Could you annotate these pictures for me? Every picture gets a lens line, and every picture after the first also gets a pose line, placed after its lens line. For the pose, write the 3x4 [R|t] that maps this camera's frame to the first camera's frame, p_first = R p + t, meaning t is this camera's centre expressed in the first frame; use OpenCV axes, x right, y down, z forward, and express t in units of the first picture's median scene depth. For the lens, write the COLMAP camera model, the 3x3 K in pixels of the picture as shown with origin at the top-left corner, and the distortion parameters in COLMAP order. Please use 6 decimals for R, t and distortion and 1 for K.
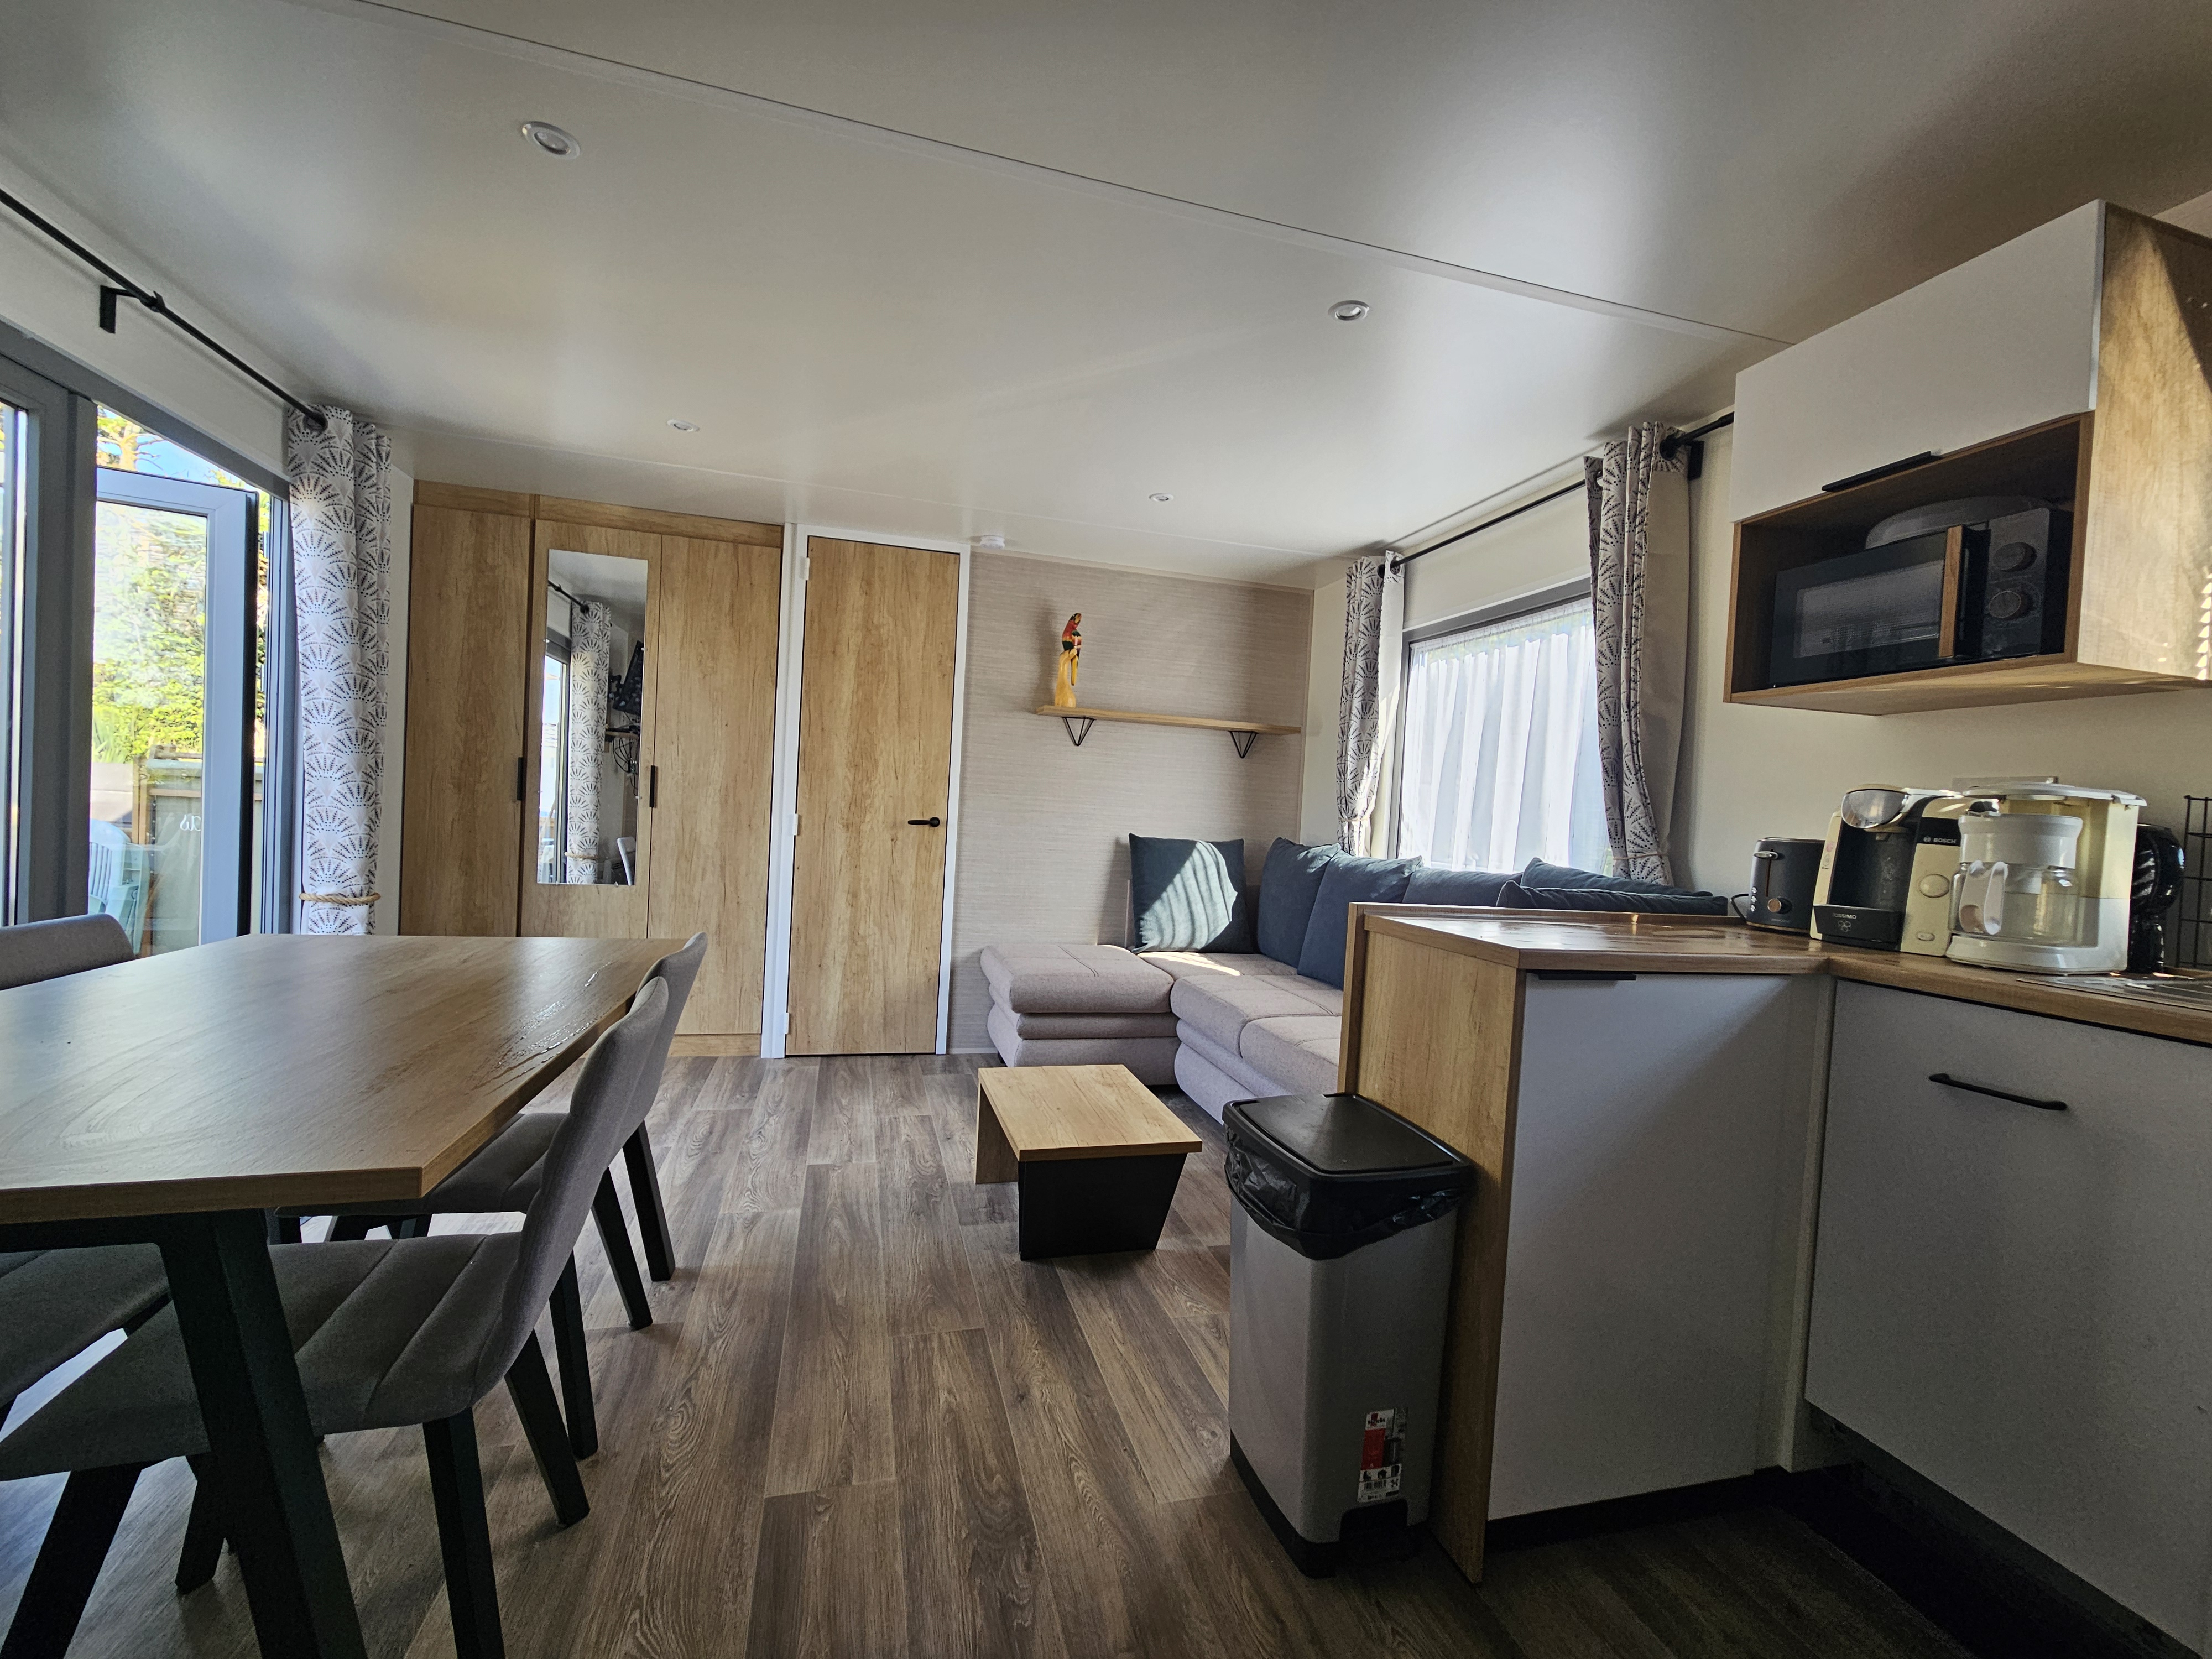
lens RADIAL K [[909.0, 0, 1093.3], [0, 909.0, 837.1], [0, 0, 1]] dist [0.000672, -0.000204]
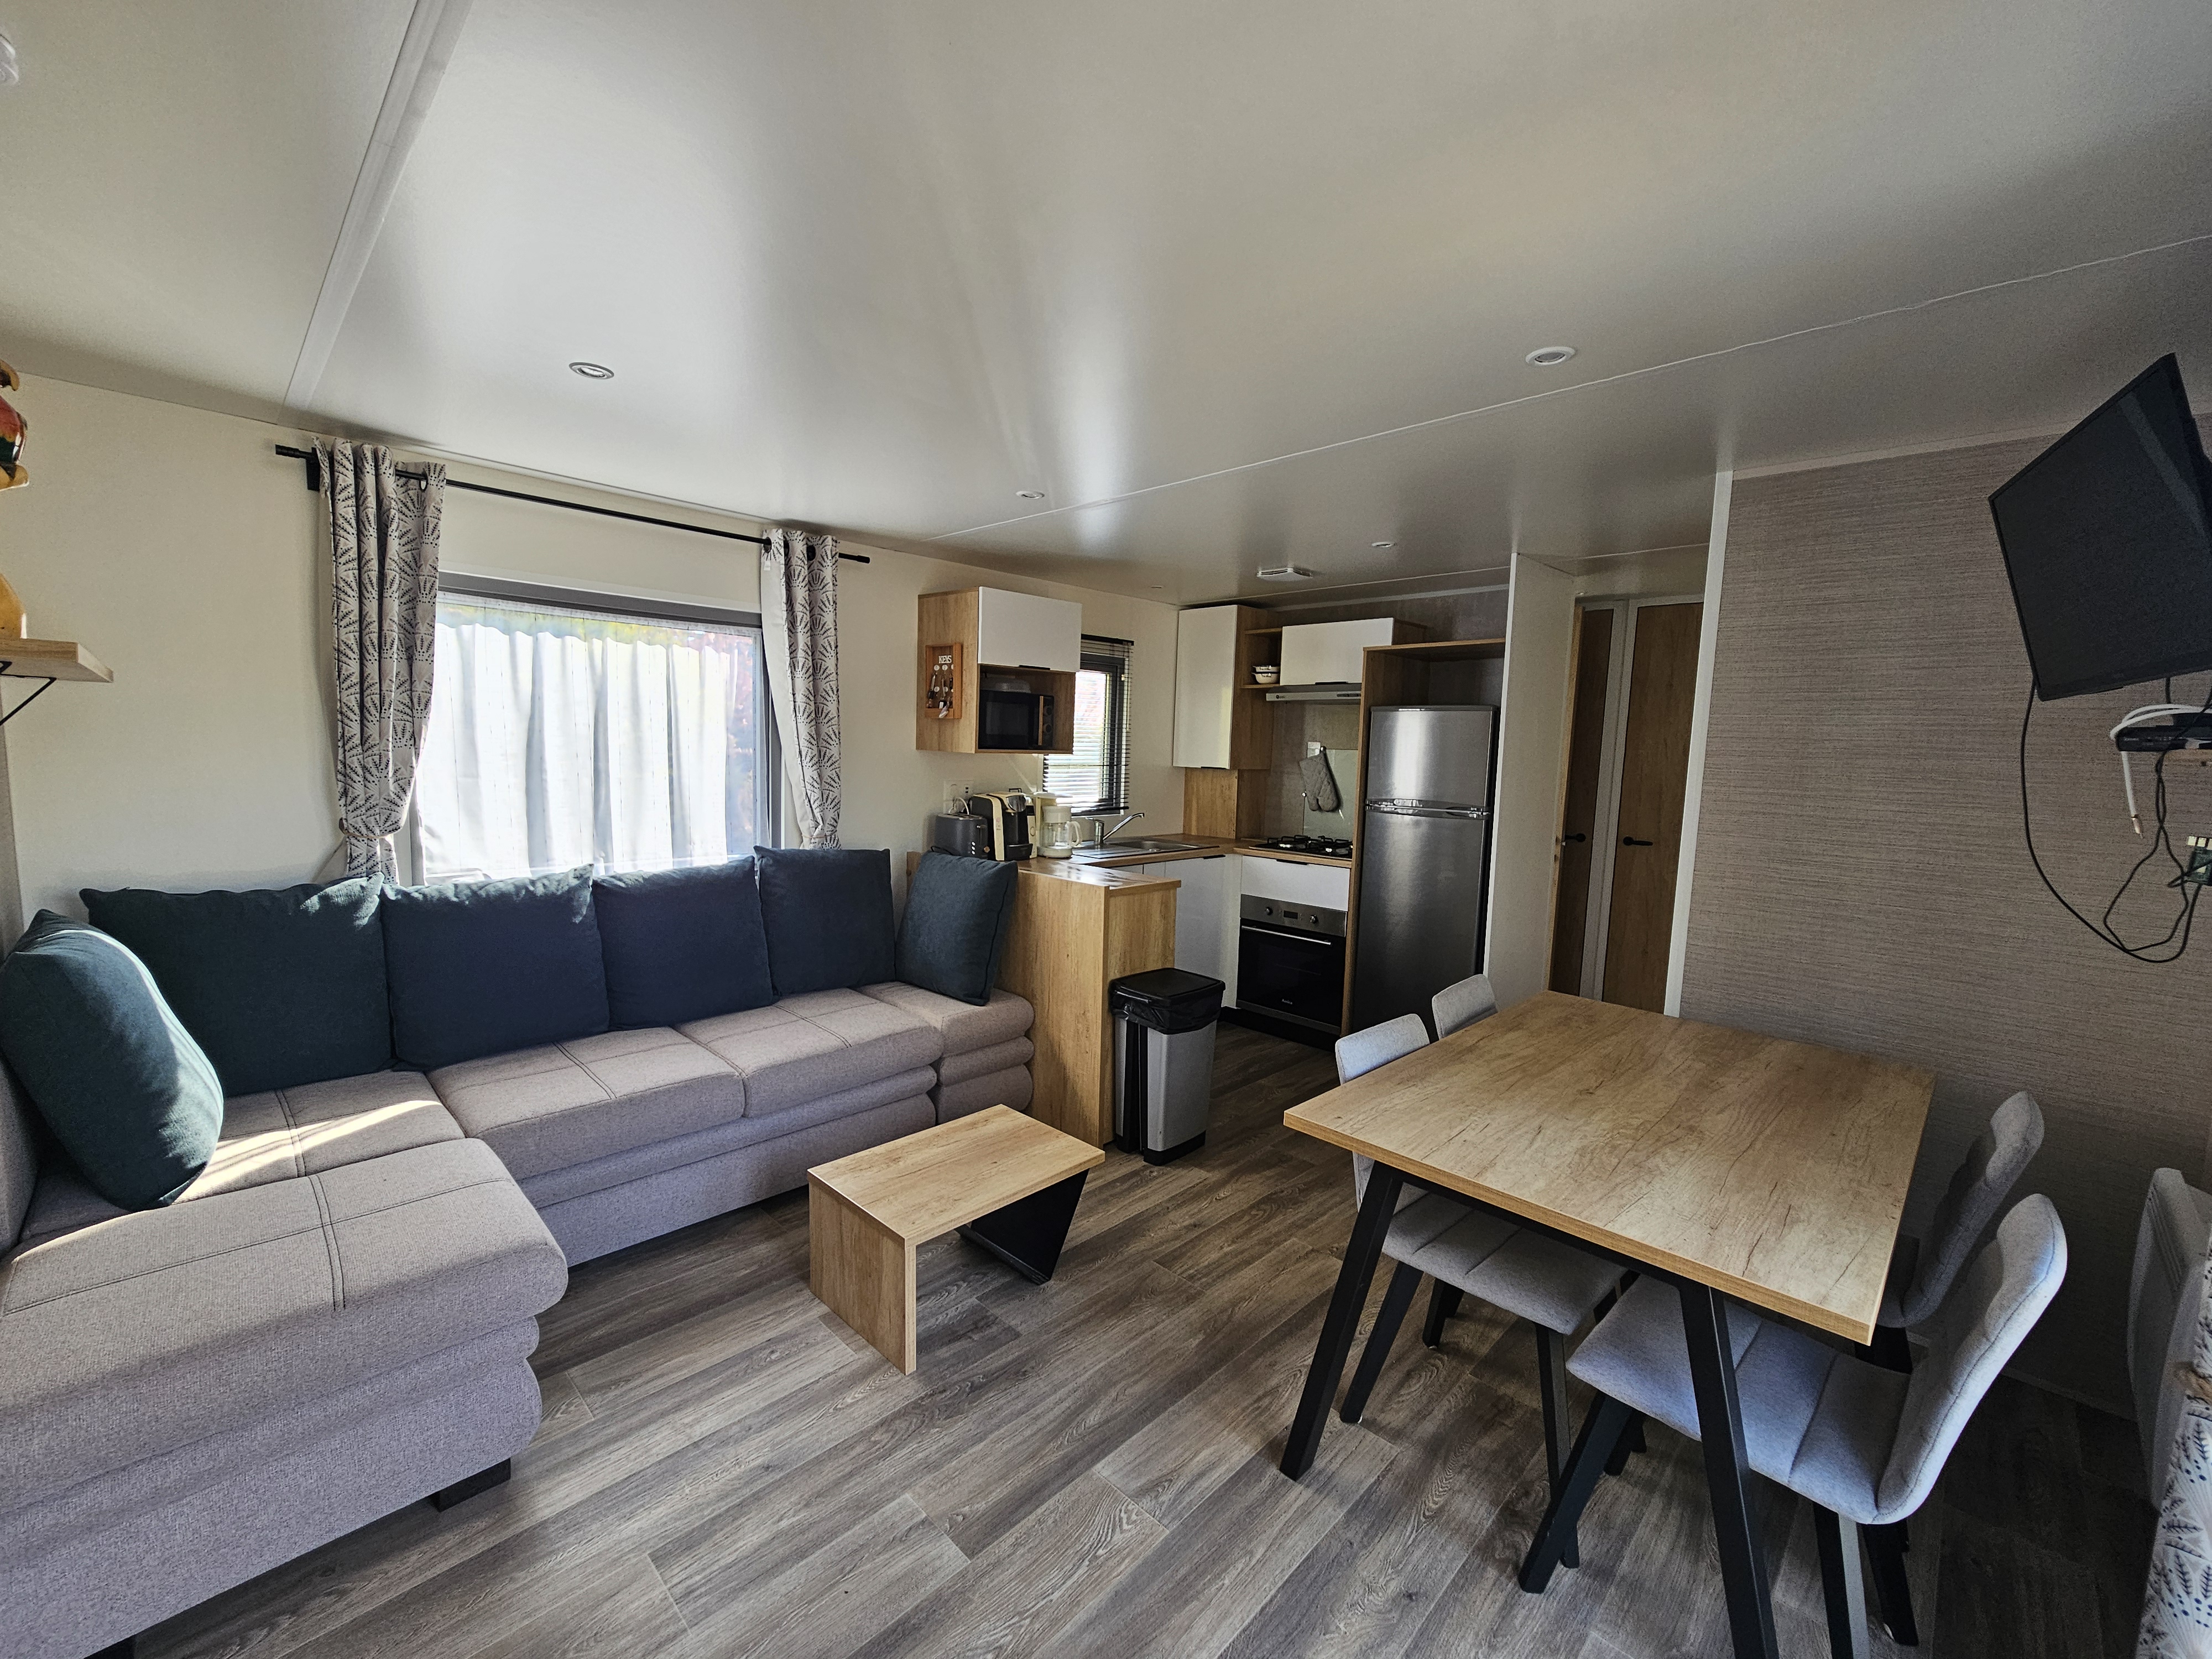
lens RADIAL K [[909.0, 0, 1093.3], [0, 909.0, 837.1], [0, 0, 1]] dist [0.000672, -0.000204]
pose [[-0.499138, -0.157149, 0.852153, -0.884266], [-0.031738, 0.986073, 0.163256, -0.229012], [-0.865941, 0.054441, -0.497175, 1.350352]]
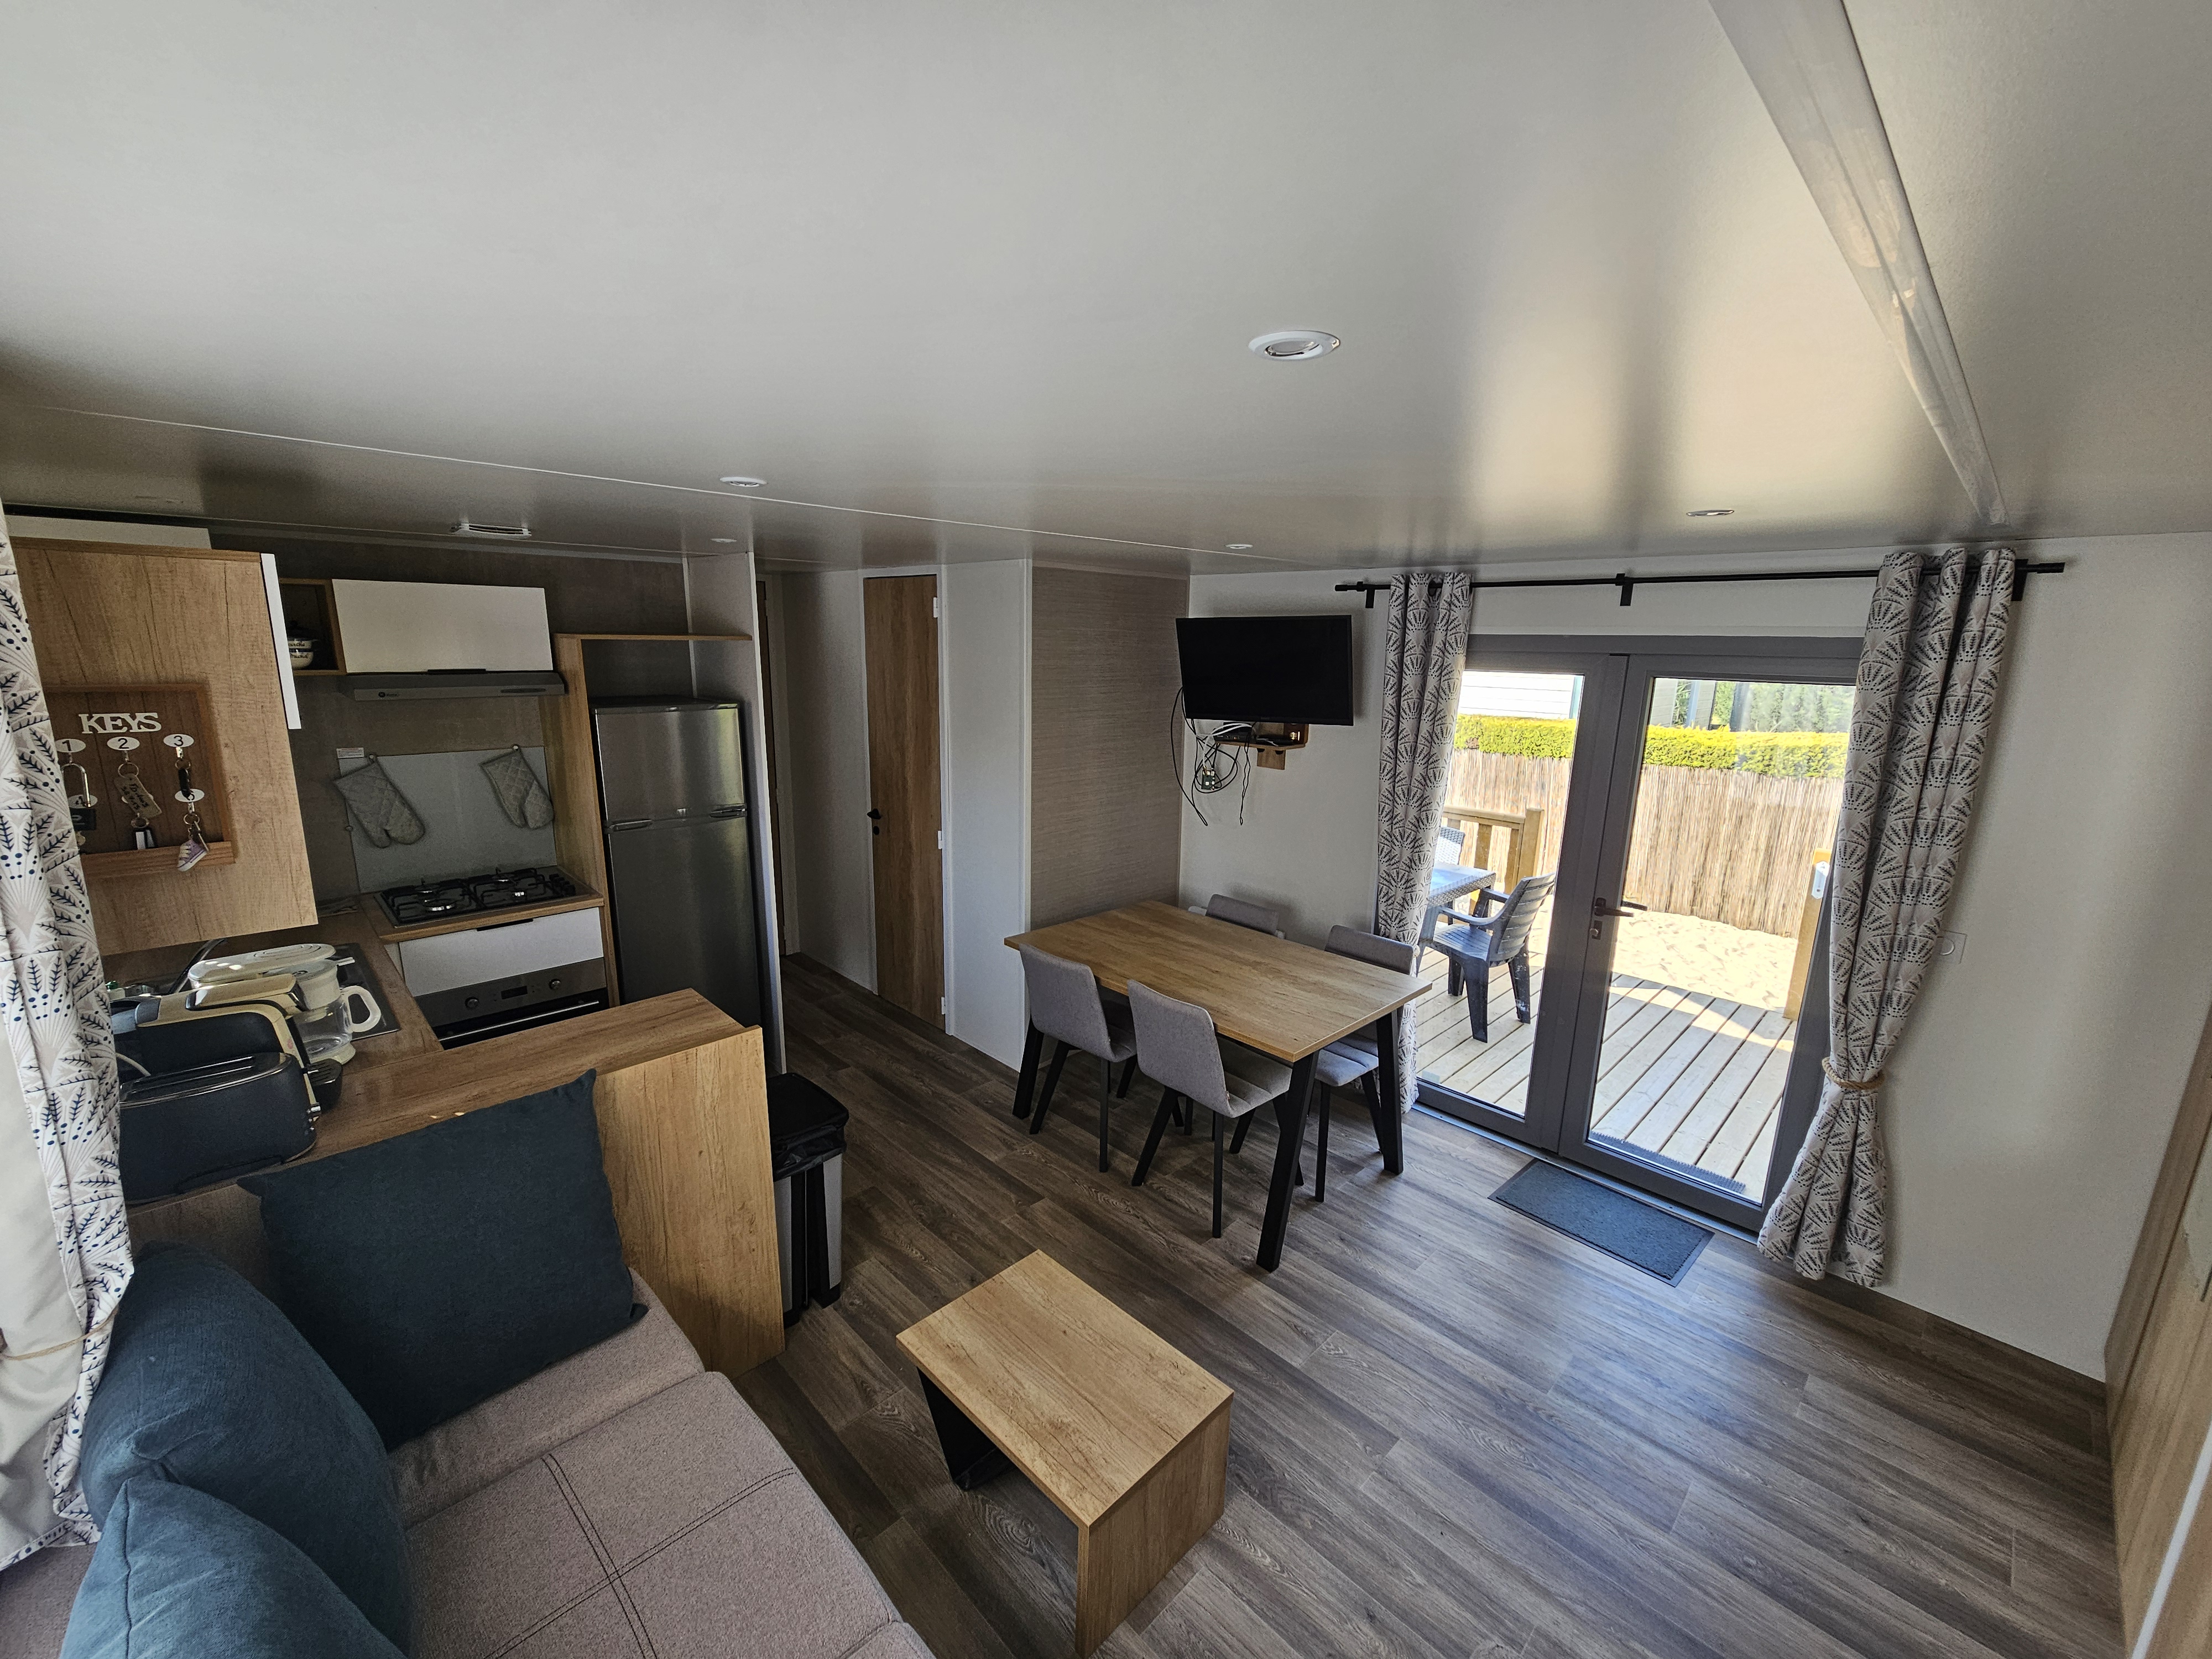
lens RADIAL K [[909.9, 0, 1106.0], [0, 909.9, 829.5], [0, 0, 1]] dist [-0.001121, -0.000281]
pose [[-0.865201, 0.033523, -0.500303, 0.355806], [-0.080674, 0.975458, 0.204875, -0.373857], [0.494892, 0.217620, -0.841263, 1.628106]]
